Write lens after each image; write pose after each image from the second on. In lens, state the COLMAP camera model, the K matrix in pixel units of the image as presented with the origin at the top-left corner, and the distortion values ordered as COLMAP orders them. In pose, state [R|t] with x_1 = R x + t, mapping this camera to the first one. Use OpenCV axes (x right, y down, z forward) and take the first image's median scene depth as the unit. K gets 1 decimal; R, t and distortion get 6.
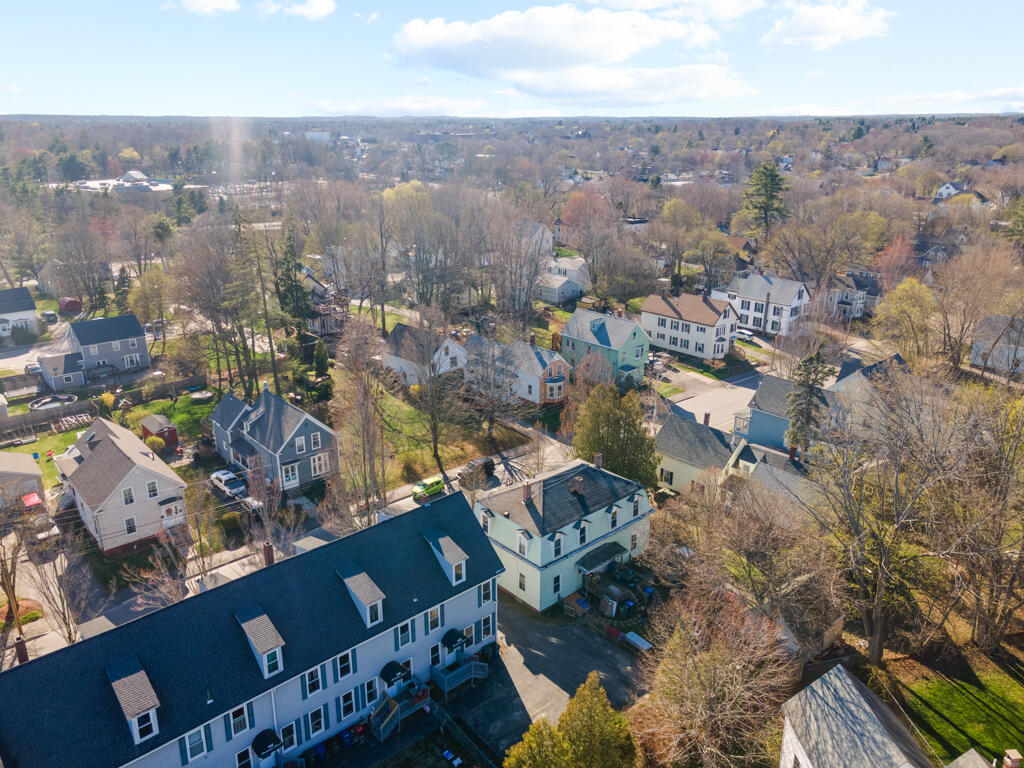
lens RADIAL K [[747.7, 0, 512.0], [0, 747.7, 384.0], [0, 0, 1]] dist [0.032232, 0.000915]
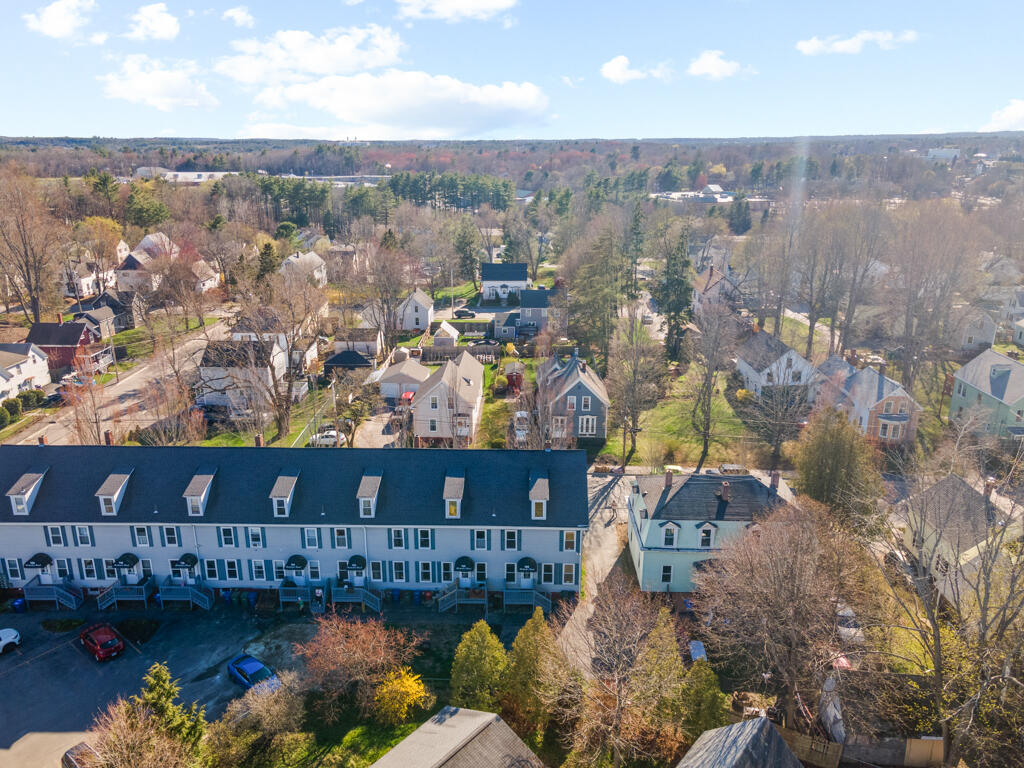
lens RADIAL K [[752.7, 0, 507.8], [0, 752.7, 386.3], [0, 0, 1]] dist [0.039864, 0.008445]
pose [[0.731473, 0.210824, -0.648460, 0.419885], [-0.225535, 0.972280, 0.061695, 0.007580], [0.643491, 0.101122, 0.758745, 0.060408]]
